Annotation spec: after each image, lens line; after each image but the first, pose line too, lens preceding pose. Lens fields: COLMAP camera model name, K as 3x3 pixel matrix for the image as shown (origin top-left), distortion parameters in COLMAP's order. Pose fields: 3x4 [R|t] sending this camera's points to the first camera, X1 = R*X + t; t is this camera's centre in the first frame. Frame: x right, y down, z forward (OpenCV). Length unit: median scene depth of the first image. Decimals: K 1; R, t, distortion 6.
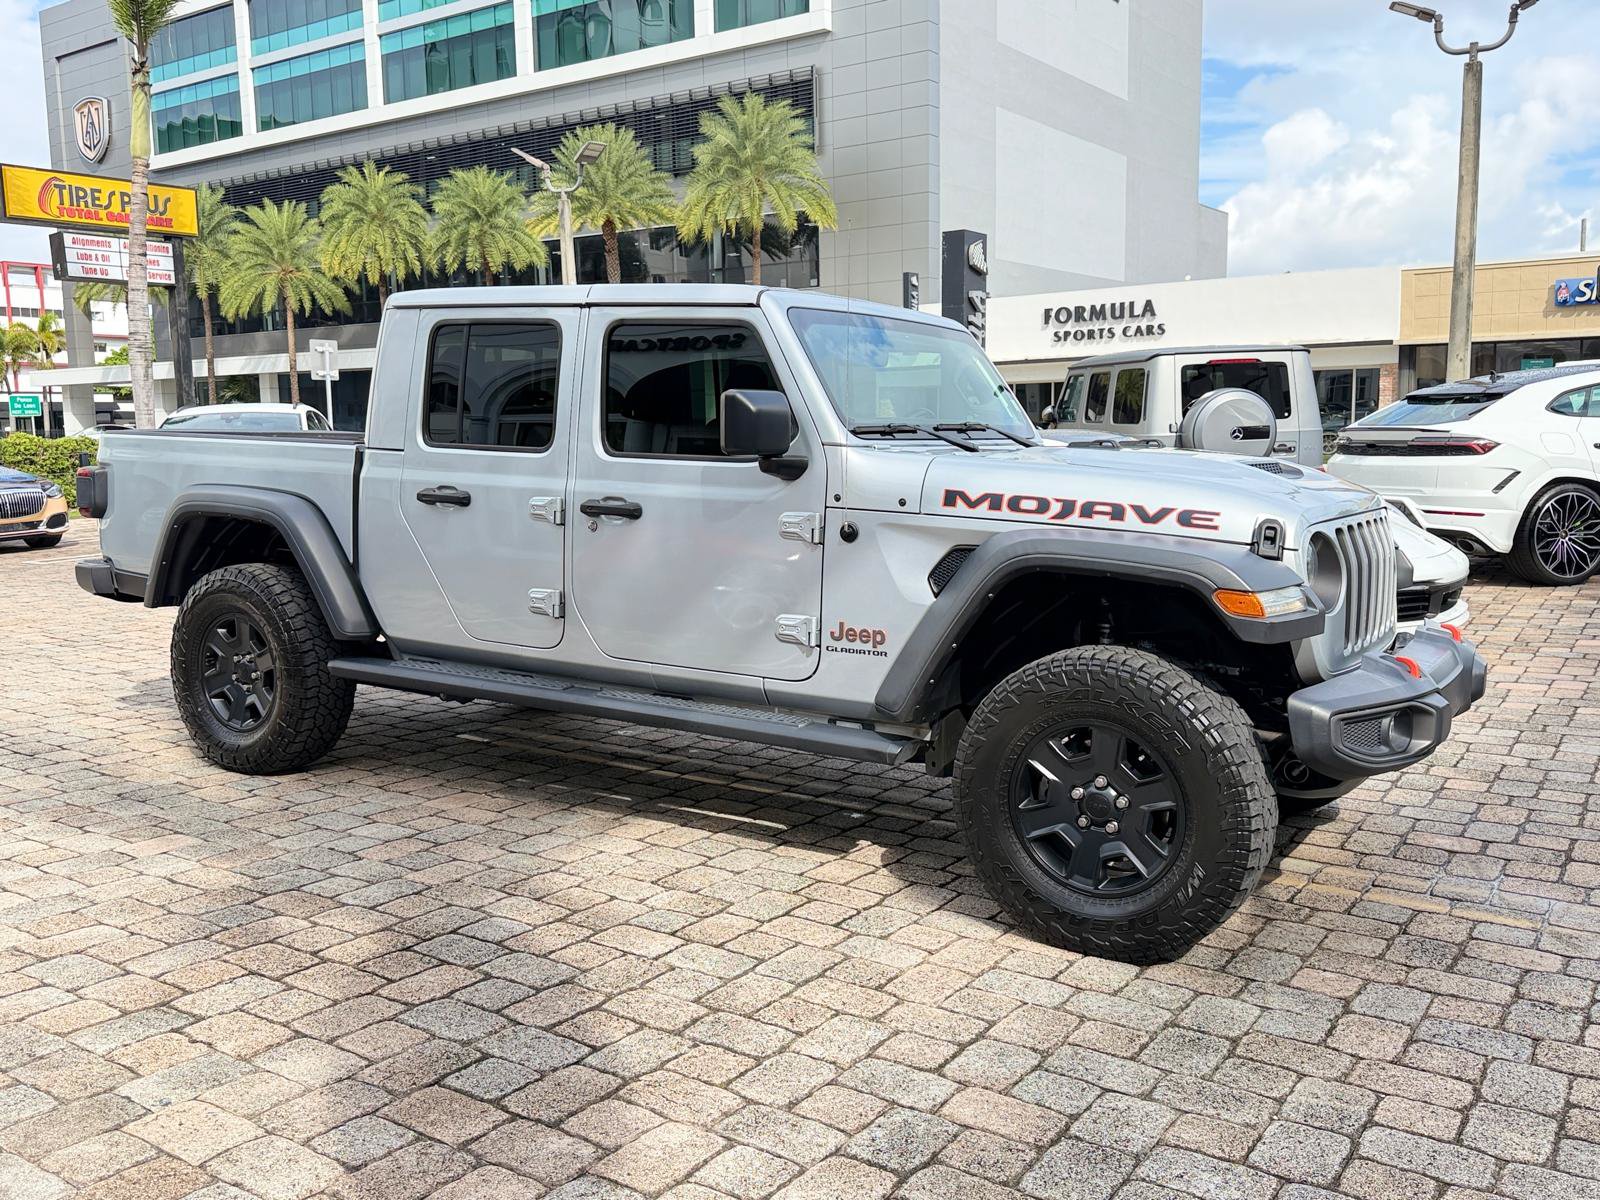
lens RADIAL K [[1390.5, 0, 795.2], [0, 1390.5, 600.2], [0, 0, 1]] dist [0.160767, -0.302453]
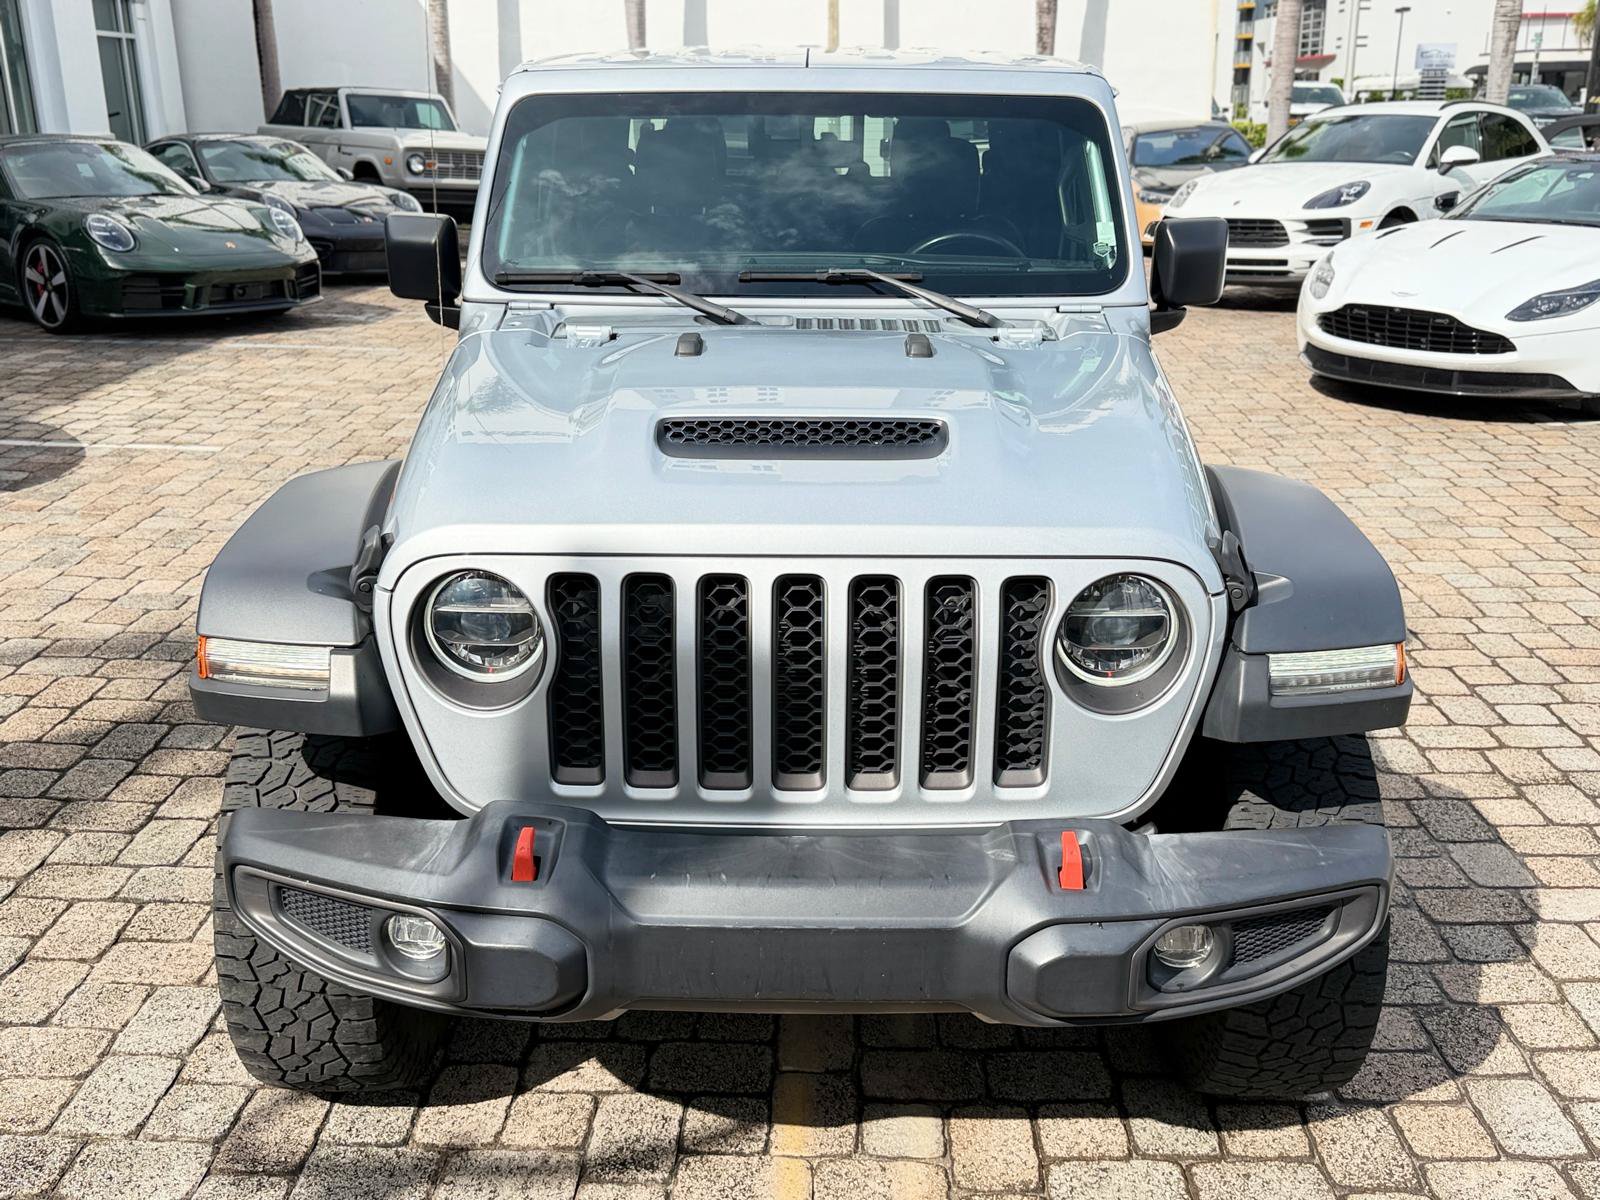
lens RADIAL K [[1504.0, 0, 800.0], [0, 1504.0, 600.0], [0, 0, 1]] dist [0.153678, -0.320077]
pose [[0.534984, 0.271293, -0.800120, 0.746283], [-0.106774, 0.961159, 0.254503, -0.164924], [0.838088, -0.050723, 0.543172, 0.631040]]
